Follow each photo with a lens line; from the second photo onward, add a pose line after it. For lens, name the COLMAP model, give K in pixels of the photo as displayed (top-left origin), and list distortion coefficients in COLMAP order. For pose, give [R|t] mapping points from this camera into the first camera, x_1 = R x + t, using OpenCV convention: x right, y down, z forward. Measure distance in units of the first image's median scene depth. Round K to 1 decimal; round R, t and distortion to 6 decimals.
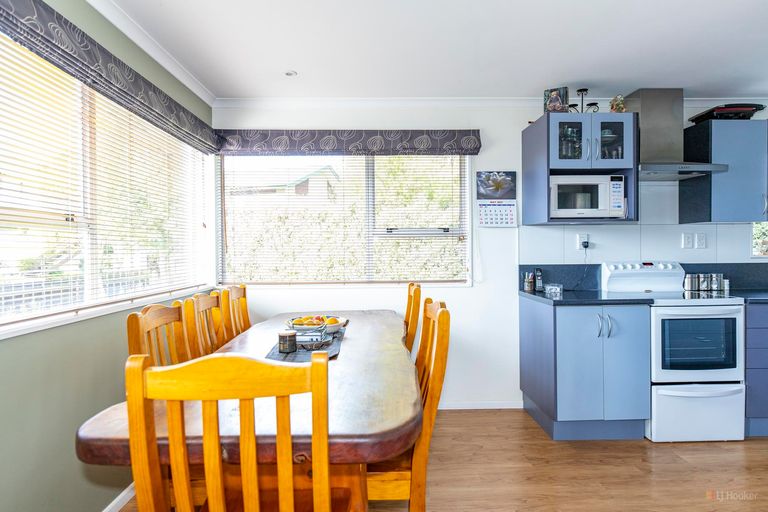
lens RADIAL K [[424.1, 0, 385.4], [0, 424.1, 255.1], [0, 0, 1]] dist [-0.006007, 0.001323]
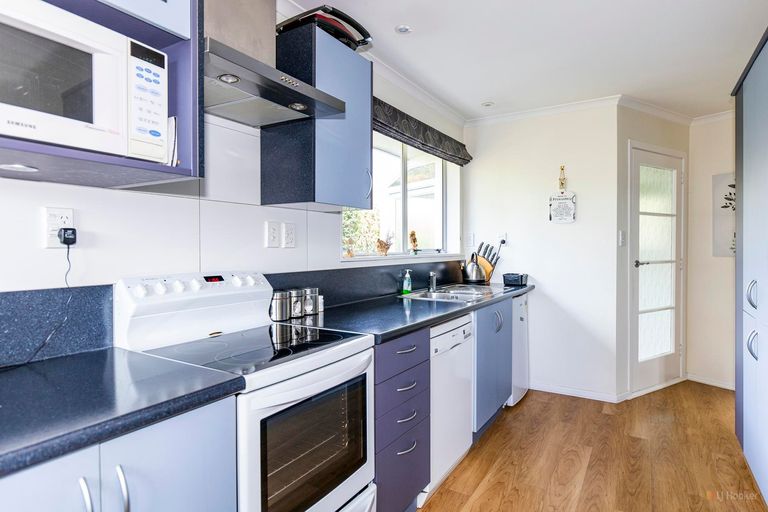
lens RADIAL K [[424.1, 0, 386.9], [0, 424.1, 254.3], [0, 0, 1]] dist [-0.006007, 0.001323]
pose [[0.536570, -0.008251, 0.843815, 0.312250], [0.004620, 0.999966, 0.006840, -0.009799], [-0.843843, 0.000229, 0.536590, 0.566454]]
